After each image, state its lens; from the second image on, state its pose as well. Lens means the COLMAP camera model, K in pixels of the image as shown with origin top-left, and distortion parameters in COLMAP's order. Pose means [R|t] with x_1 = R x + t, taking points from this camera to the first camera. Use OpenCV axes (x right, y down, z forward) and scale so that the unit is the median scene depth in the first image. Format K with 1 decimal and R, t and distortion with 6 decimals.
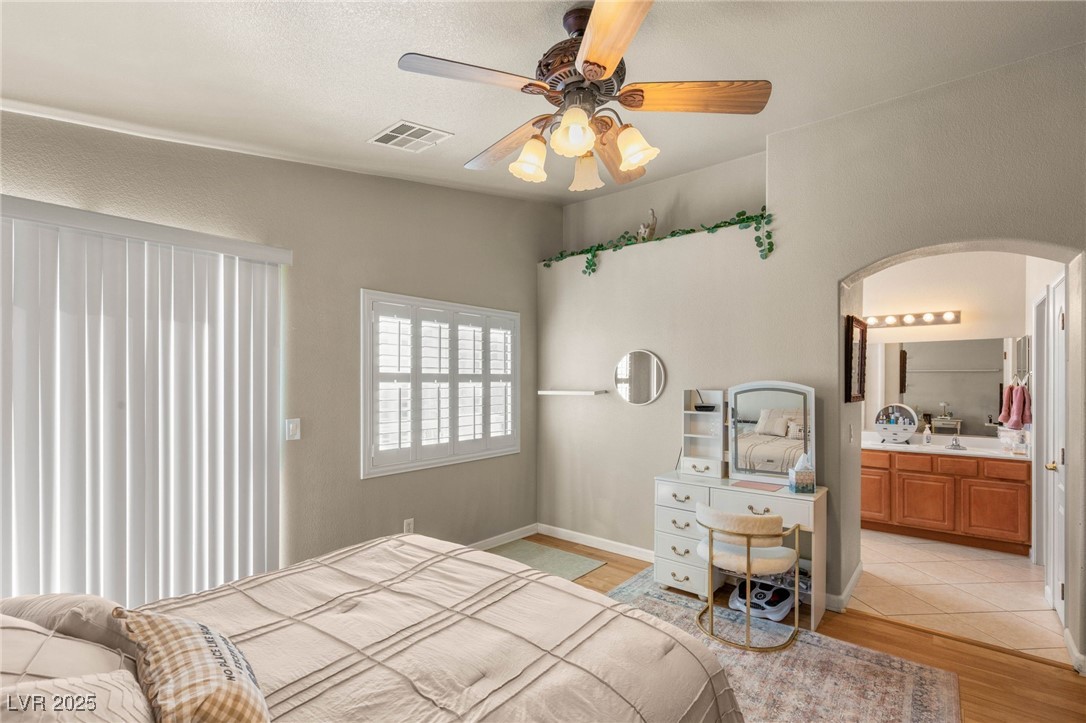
lens RADIAL K [[494.3, 0, 543.6], [0, 494.3, 376.7], [0, 0, 1]] dist [0.003250, 0.000391]
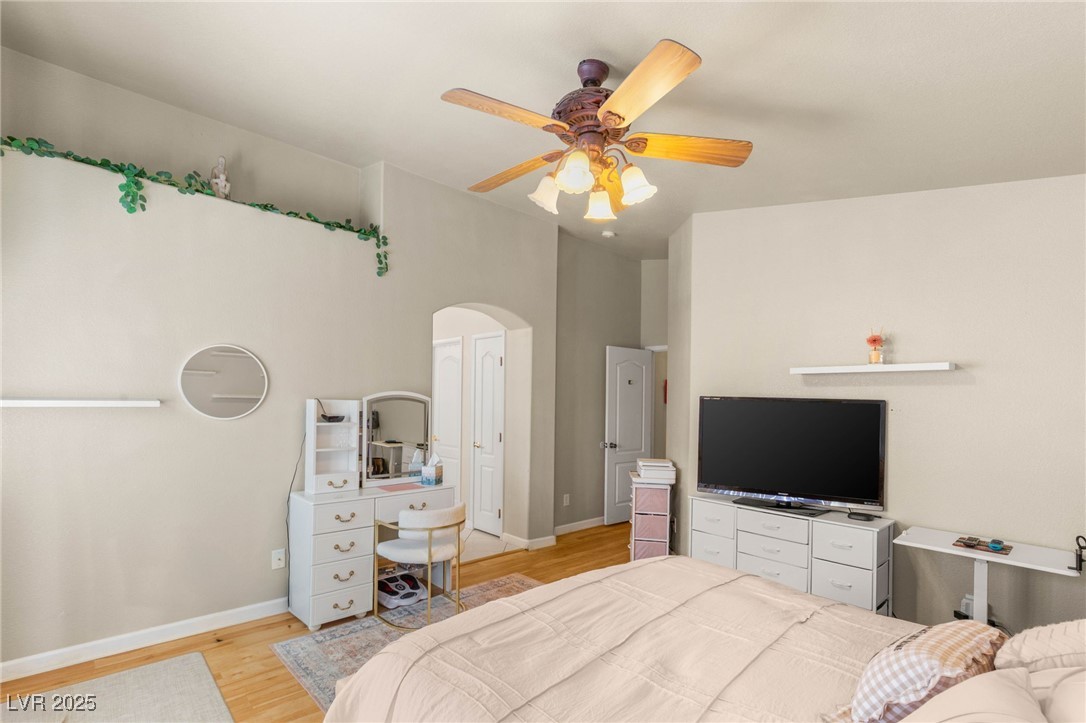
lens RADIAL K [[488.9, 0, 541.8], [0, 488.9, 397.7], [0, 0, 1]] dist [0.001468, 0.000221]
pose [[0.140874, 0.008972, 0.989987, -0.524648], [-0.026488, 0.999635, -0.005290, 0.018633], [-0.989673, -0.025478, 0.141060, 0.484564]]
